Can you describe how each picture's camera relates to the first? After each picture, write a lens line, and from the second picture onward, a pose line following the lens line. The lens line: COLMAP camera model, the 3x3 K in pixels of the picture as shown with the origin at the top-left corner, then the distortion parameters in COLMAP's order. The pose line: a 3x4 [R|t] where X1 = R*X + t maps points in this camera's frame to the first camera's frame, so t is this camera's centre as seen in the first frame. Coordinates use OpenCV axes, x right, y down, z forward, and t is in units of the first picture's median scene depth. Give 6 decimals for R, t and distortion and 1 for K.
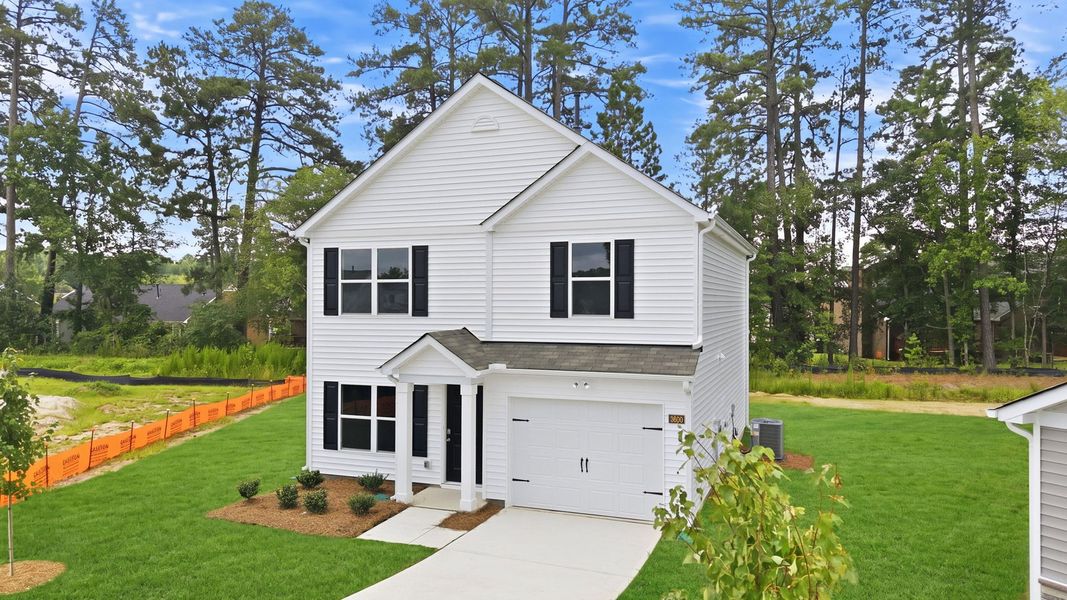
lens RADIAL K [[732.1, 0, 538.6], [0, 732.1, 304.8], [0, 0, 1]] dist [0.022151, -0.011291]
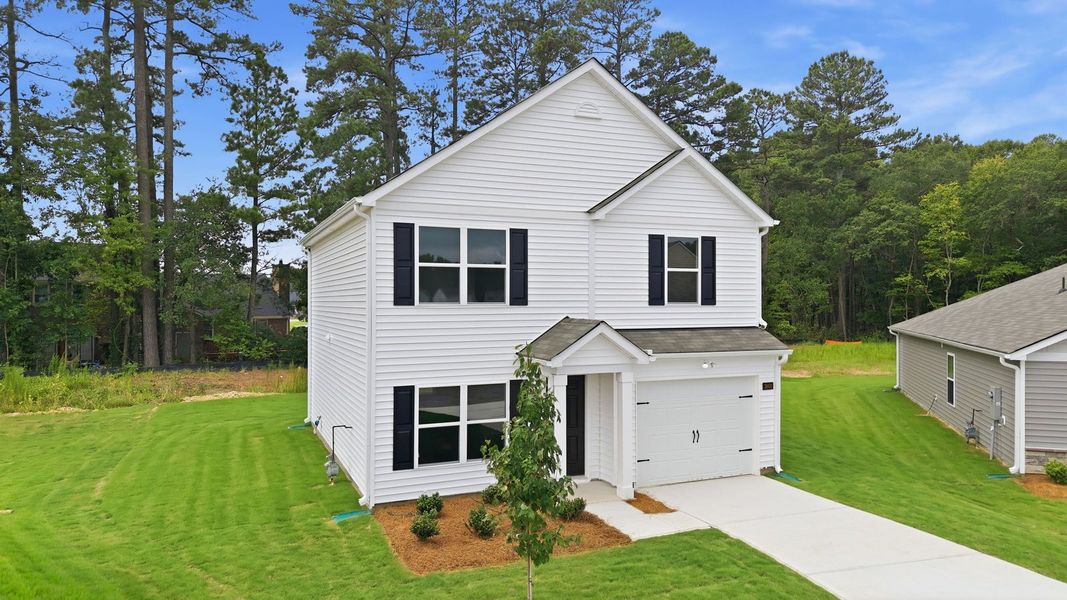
lens RADIAL K [[732.1, 0, 535.2], [0, 732.1, 297.1], [0, 0, 1]] dist [0.022151, -0.011291]
pose [[0.706892, -0.002925, 0.707316, -0.822279], [-0.005157, 0.999944, 0.009288, -0.003239], [-0.707303, -0.010213, 0.706837, 0.346535]]
